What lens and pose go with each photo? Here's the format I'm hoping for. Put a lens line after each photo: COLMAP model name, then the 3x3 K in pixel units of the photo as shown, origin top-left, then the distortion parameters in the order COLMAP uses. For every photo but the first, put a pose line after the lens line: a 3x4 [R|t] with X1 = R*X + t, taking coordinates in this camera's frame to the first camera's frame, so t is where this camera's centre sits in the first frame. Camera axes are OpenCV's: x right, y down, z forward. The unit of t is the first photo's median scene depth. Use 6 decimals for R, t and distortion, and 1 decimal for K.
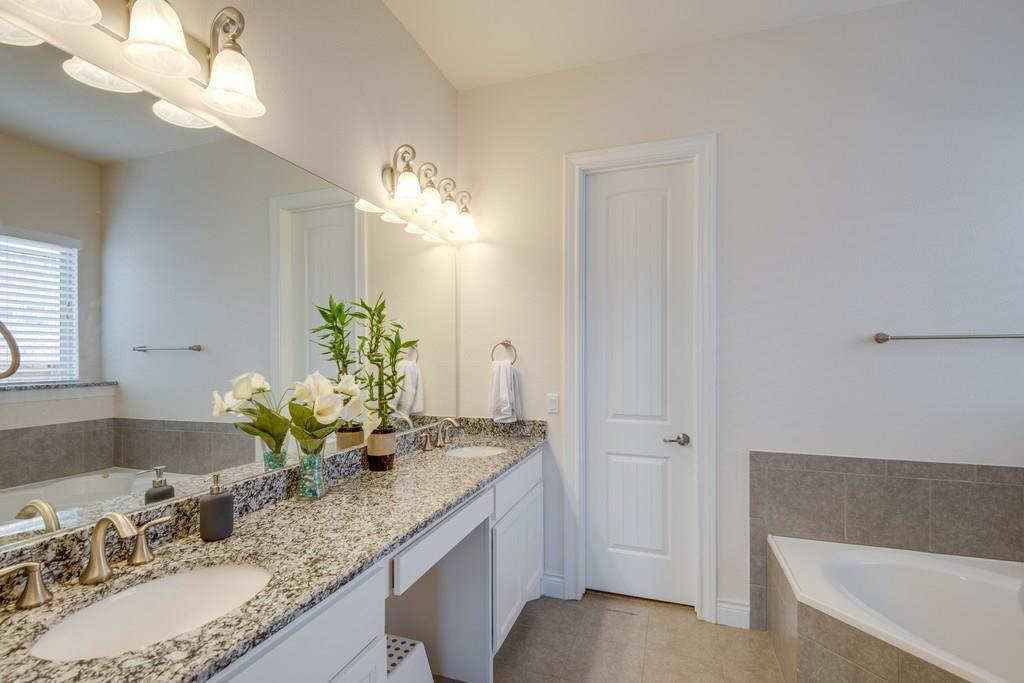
lens RADIAL K [[484.3, 0, 510.3], [0, 484.3, 346.8], [0, 0, 1]] dist [0.008332, -0.001901]
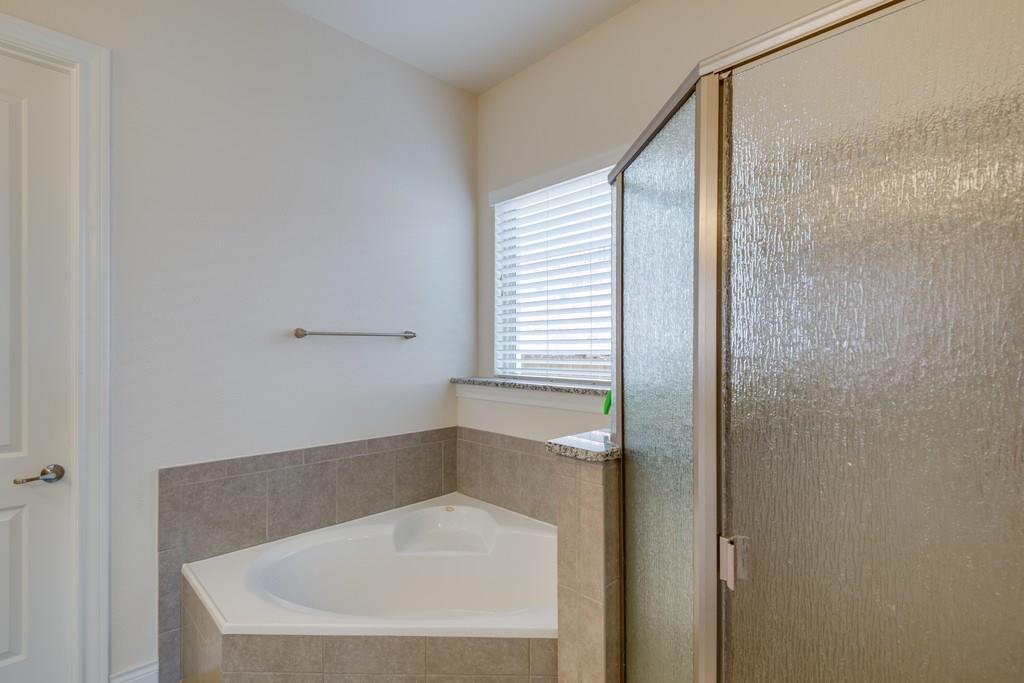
lens RADIAL K [[484.3, 0, 510.4], [0, 484.3, 343.4], [0, 0, 1]] dist [0.008332, -0.001901]
pose [[0.457955, 0.001234, 0.888974, 0.045003], [-0.001171, 0.999999, -0.000785, 0.004142], [-0.888975, -0.000682, 0.457956, 0.120211]]
